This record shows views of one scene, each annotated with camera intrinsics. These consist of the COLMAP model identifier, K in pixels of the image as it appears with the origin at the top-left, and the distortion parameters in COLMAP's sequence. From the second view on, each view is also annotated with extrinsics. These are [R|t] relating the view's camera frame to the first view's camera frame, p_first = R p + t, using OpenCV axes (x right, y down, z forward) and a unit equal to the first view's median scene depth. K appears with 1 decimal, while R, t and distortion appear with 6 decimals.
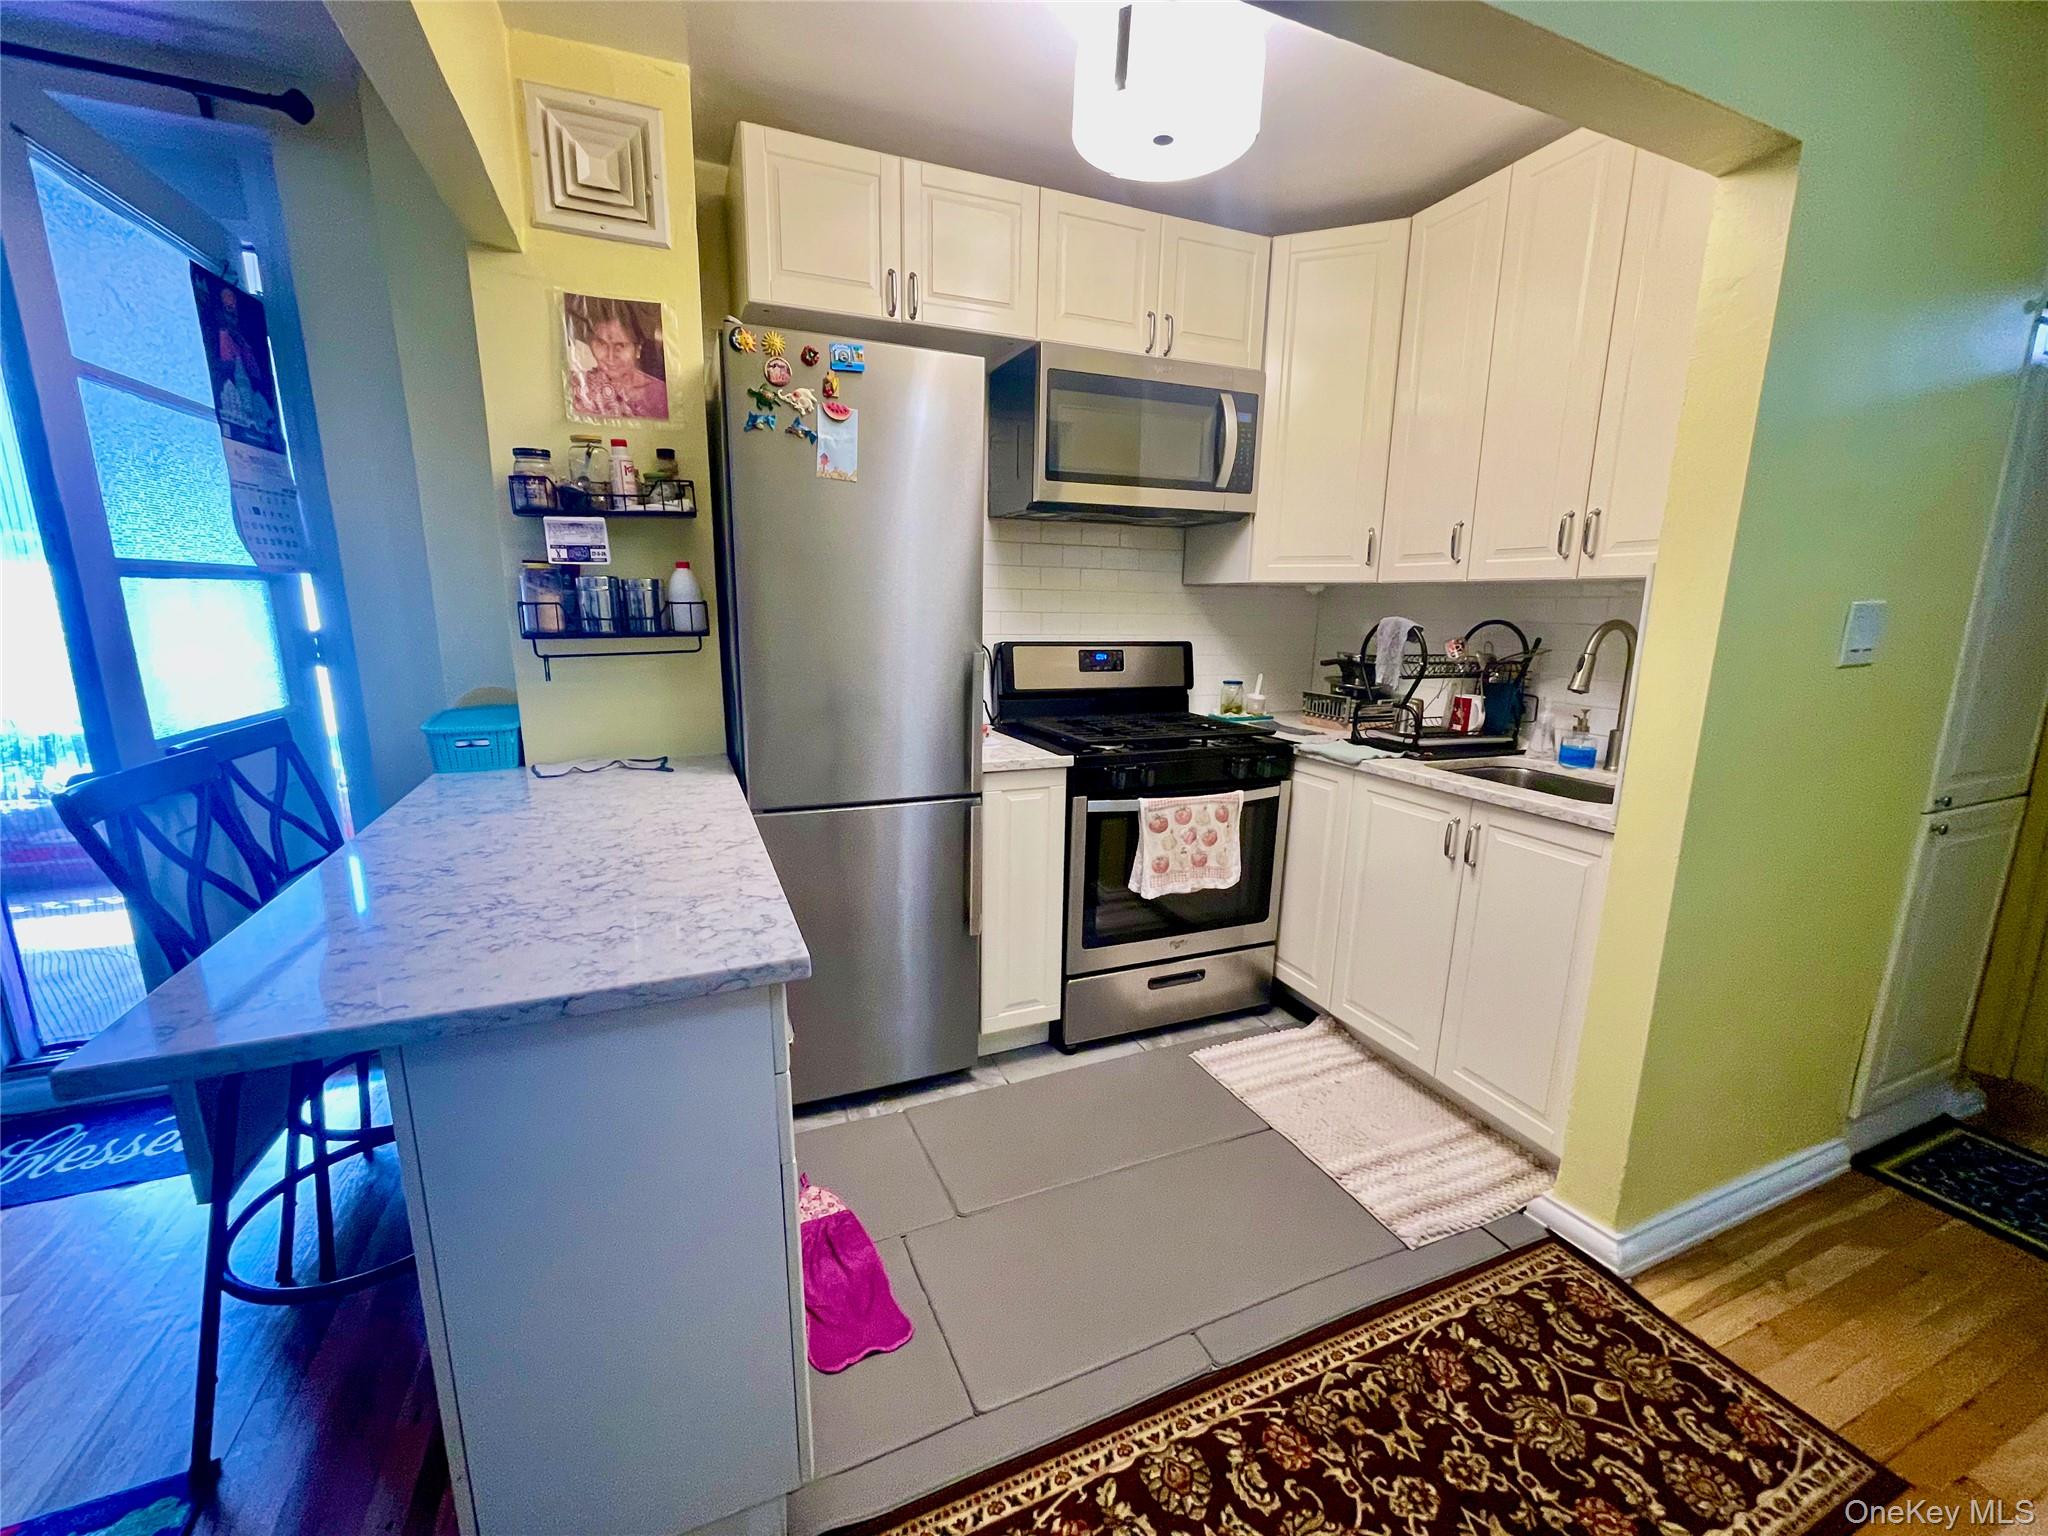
lens RADIAL K [[823.3, 0, 1015.5], [0, 823.3, 774.3], [0, 0, 1]] dist [0.000155, -0.000291]
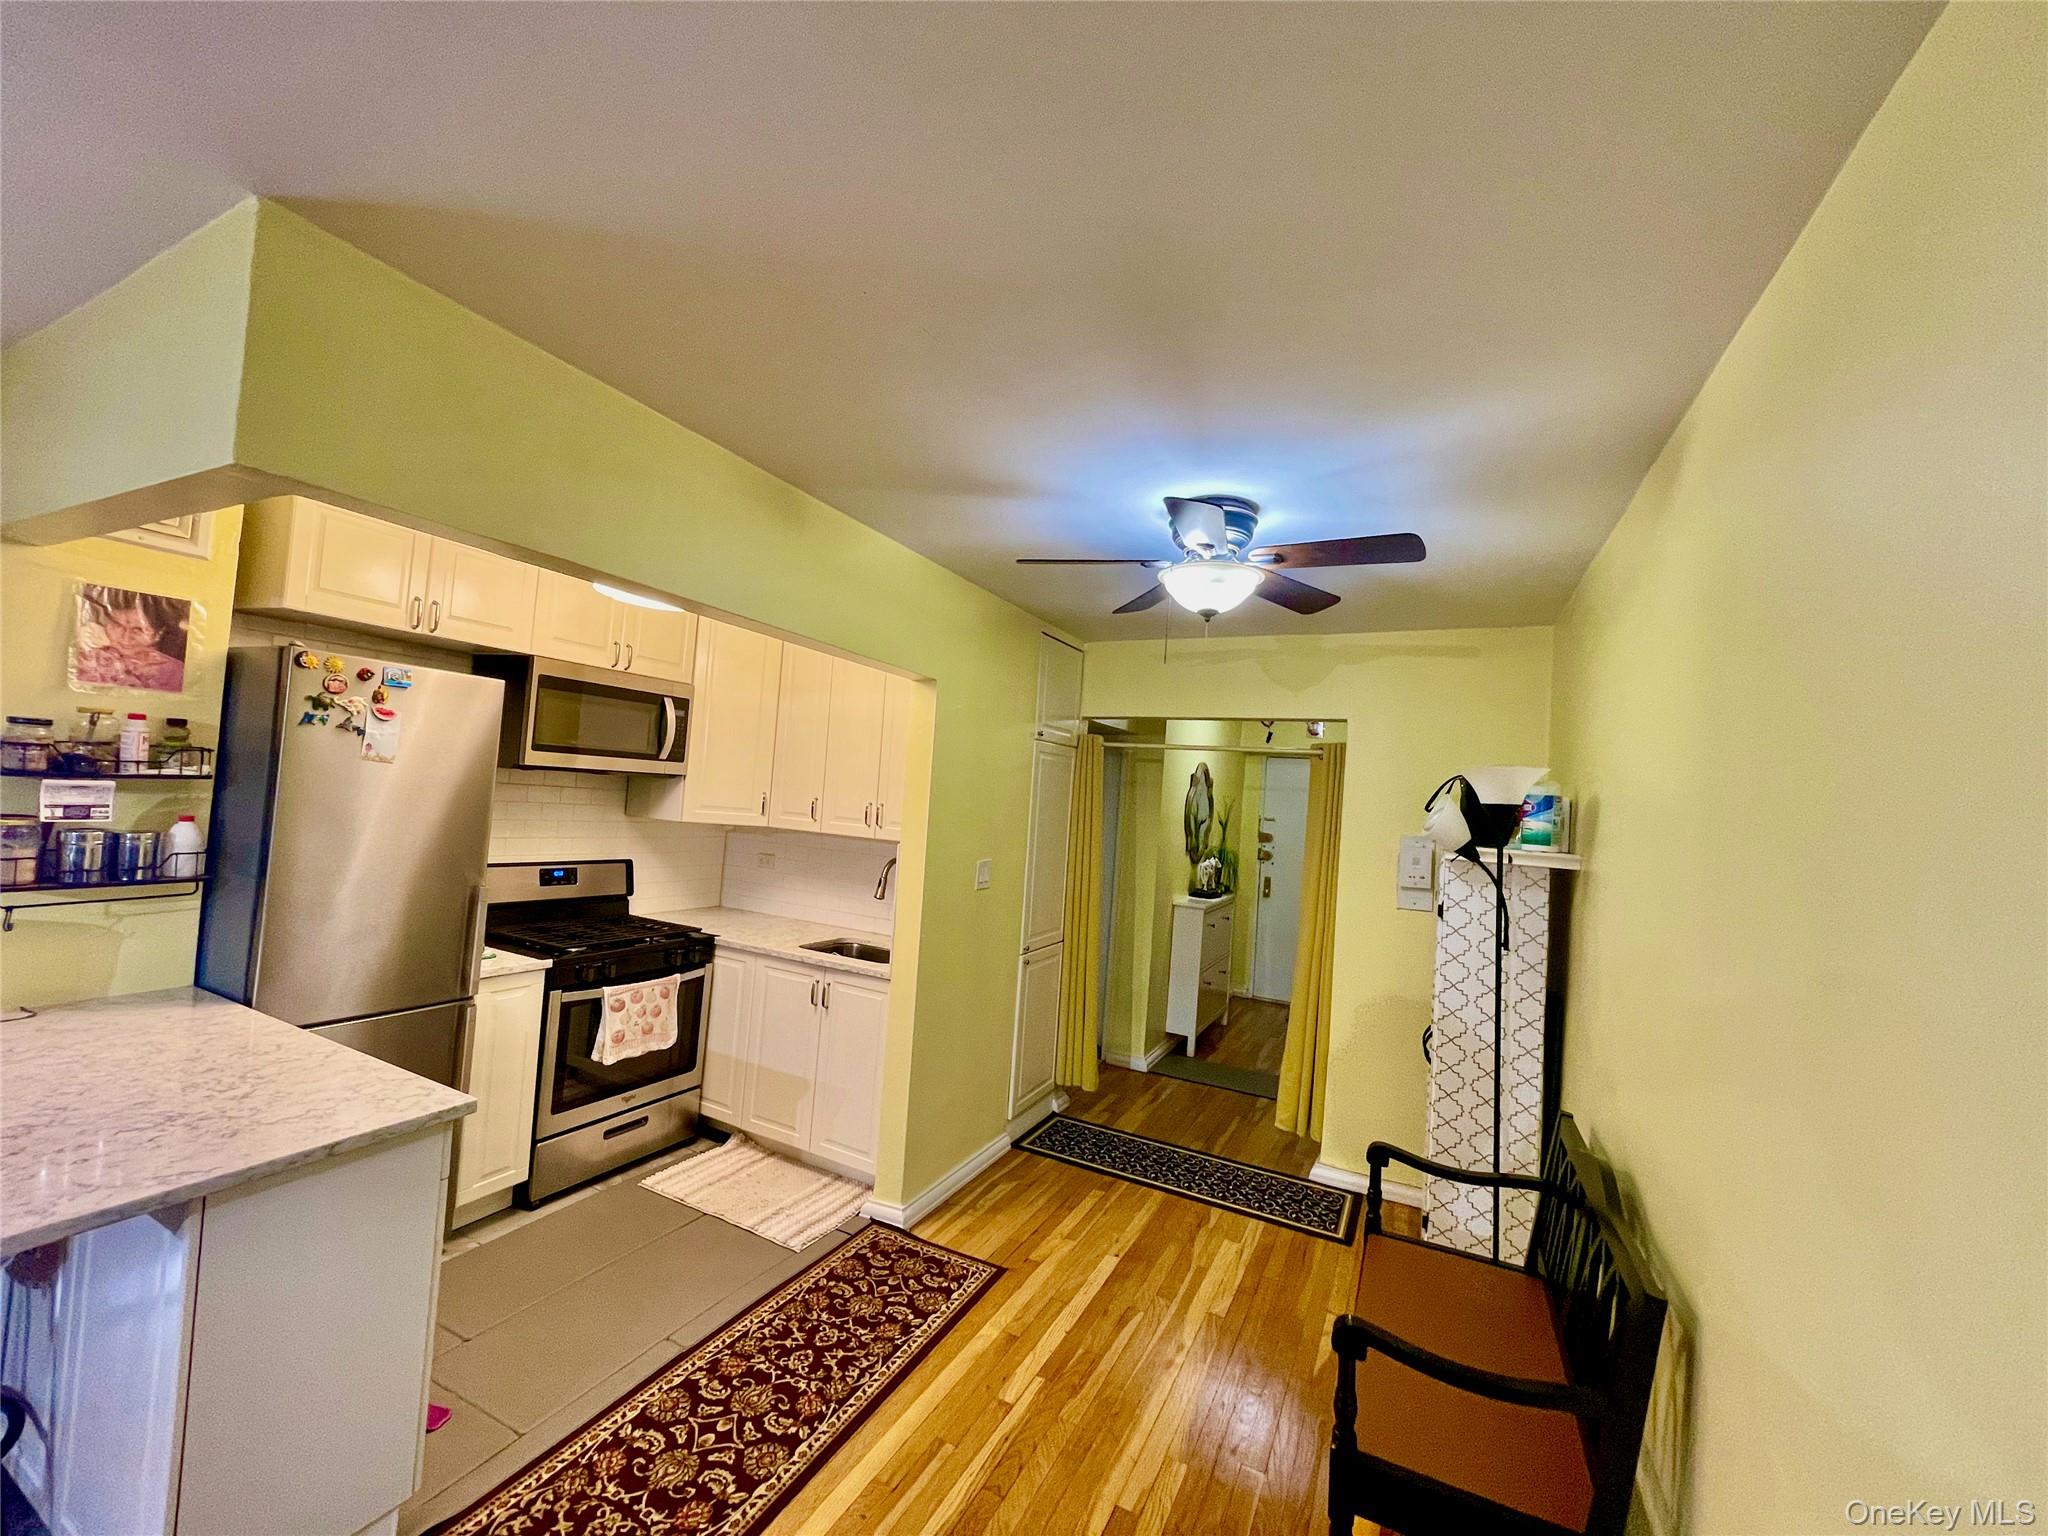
lens RADIAL K [[832.9, 0, 1013.5], [0, 832.9, 773.6], [0, 0, 1]] dist [-0.000140, 0.001312]
pose [[0.760199, 0.061077, 0.646814, -0.269259], [0.067471, 0.982766, -0.172099, -0.038434], [-0.646178, 0.174471, 0.742976, -0.562328]]
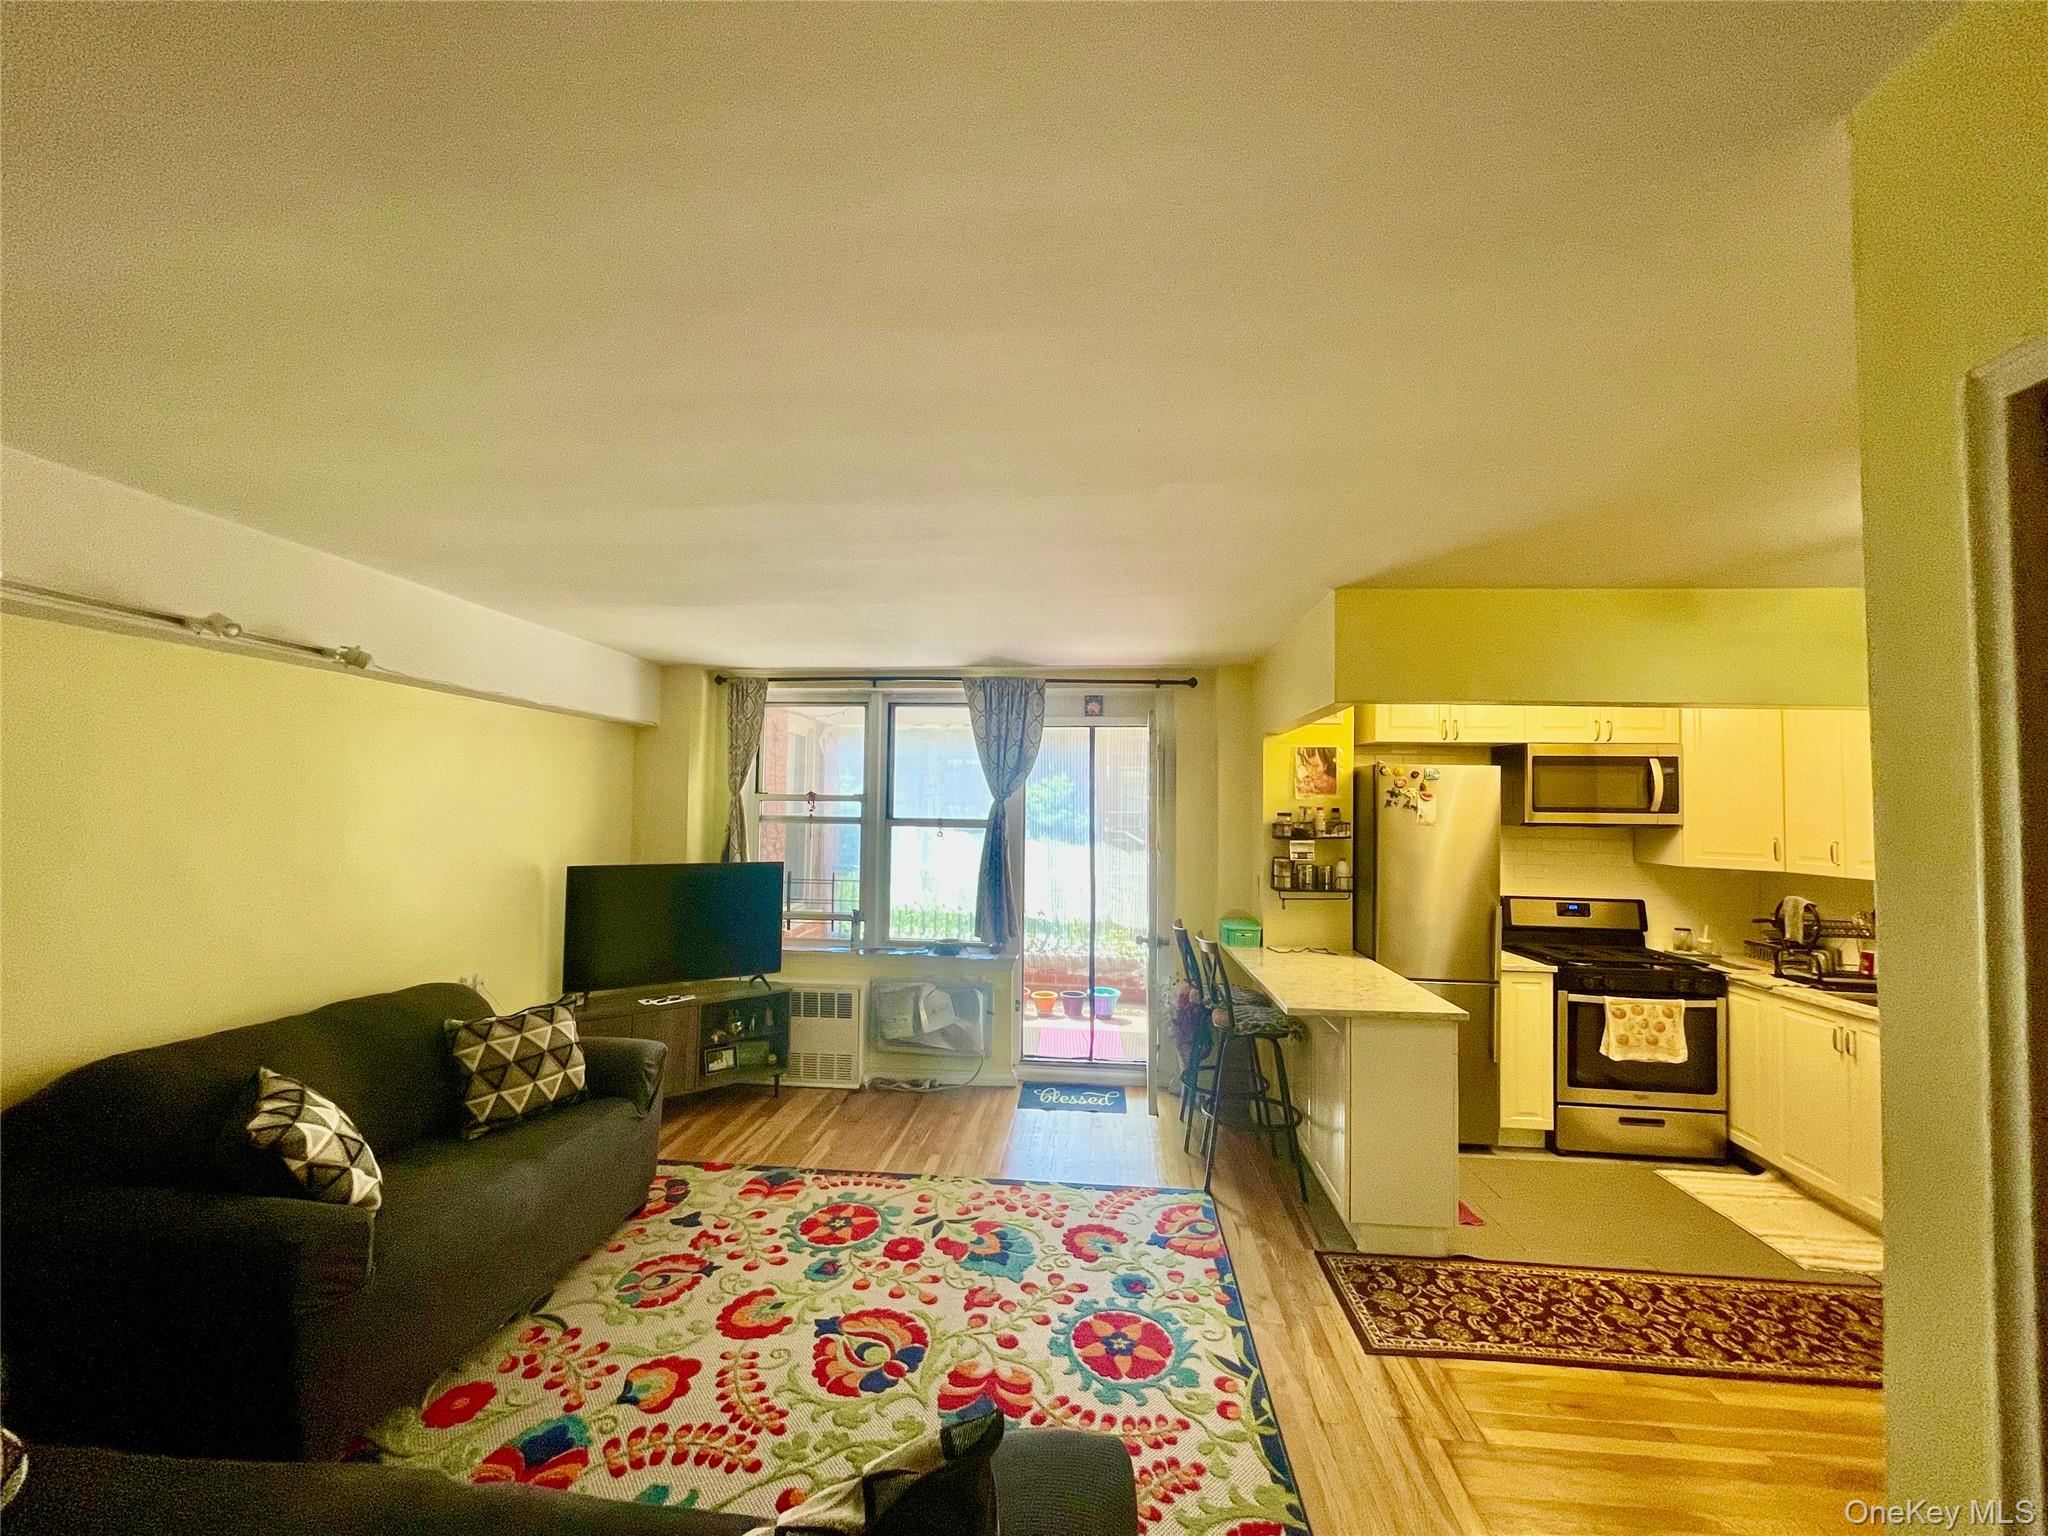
lens RADIAL K [[836.6, 0, 1012.8], [0, 836.6, 772.4], [0, 0, 1]] dist [-0.018734, 0.016999]
pose [[0.884029, -0.016490, -0.467141, -0.131924], [-0.100351, 0.969380, -0.224126, 0.099716], [0.456532, 0.245012, 0.855305, -1.269681]]
